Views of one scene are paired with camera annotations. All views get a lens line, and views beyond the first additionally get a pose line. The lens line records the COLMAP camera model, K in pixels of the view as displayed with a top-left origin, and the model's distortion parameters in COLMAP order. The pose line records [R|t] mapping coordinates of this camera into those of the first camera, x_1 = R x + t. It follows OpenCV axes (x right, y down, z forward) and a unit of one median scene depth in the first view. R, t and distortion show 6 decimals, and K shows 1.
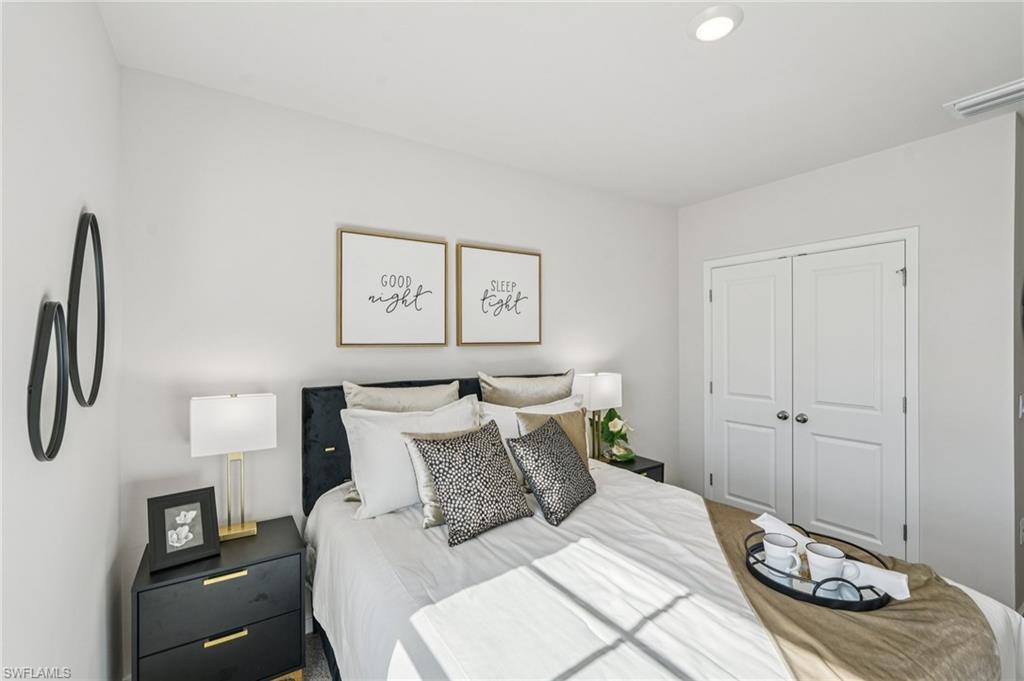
lens RADIAL K [[449.8, 0, 508.8], [0, 449.8, 347.7], [0, 0, 1]] dist [-0.001094, 0.000036]
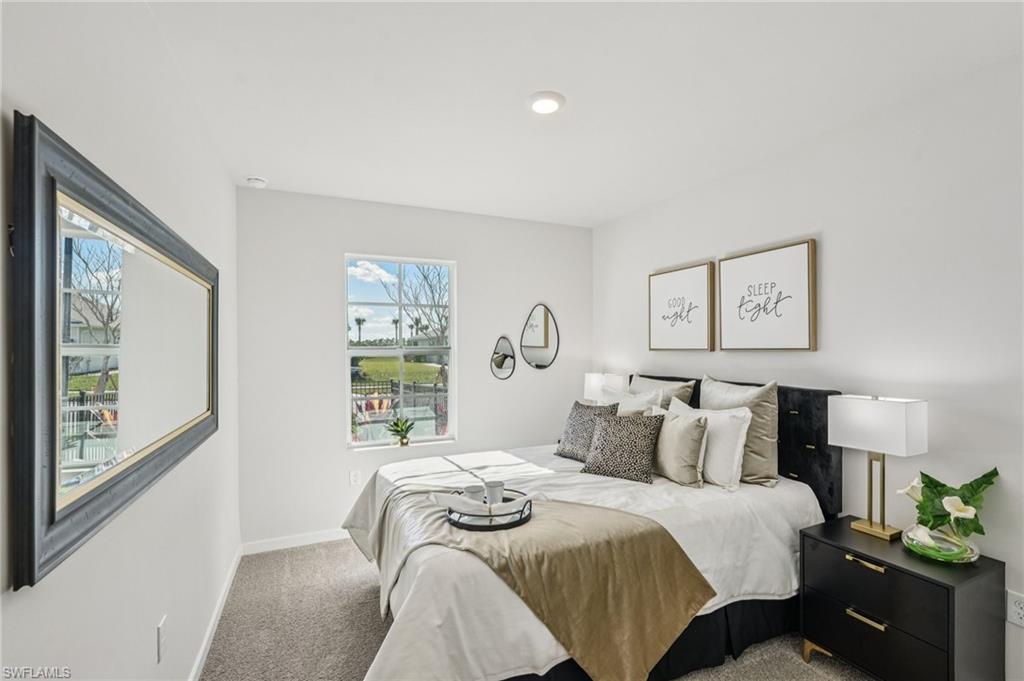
lens RADIAL K [[449.8, 0, 508.7], [0, 449.8, 341.4], [0, 0, 1]] dist [-0.001094, 0.000036]
pose [[-0.180701, -0.008942, -0.983497, 1.026498], [-0.012953, 0.999894, -0.006711, -0.013631], [0.983453, 0.011527, -0.180798, 0.656828]]
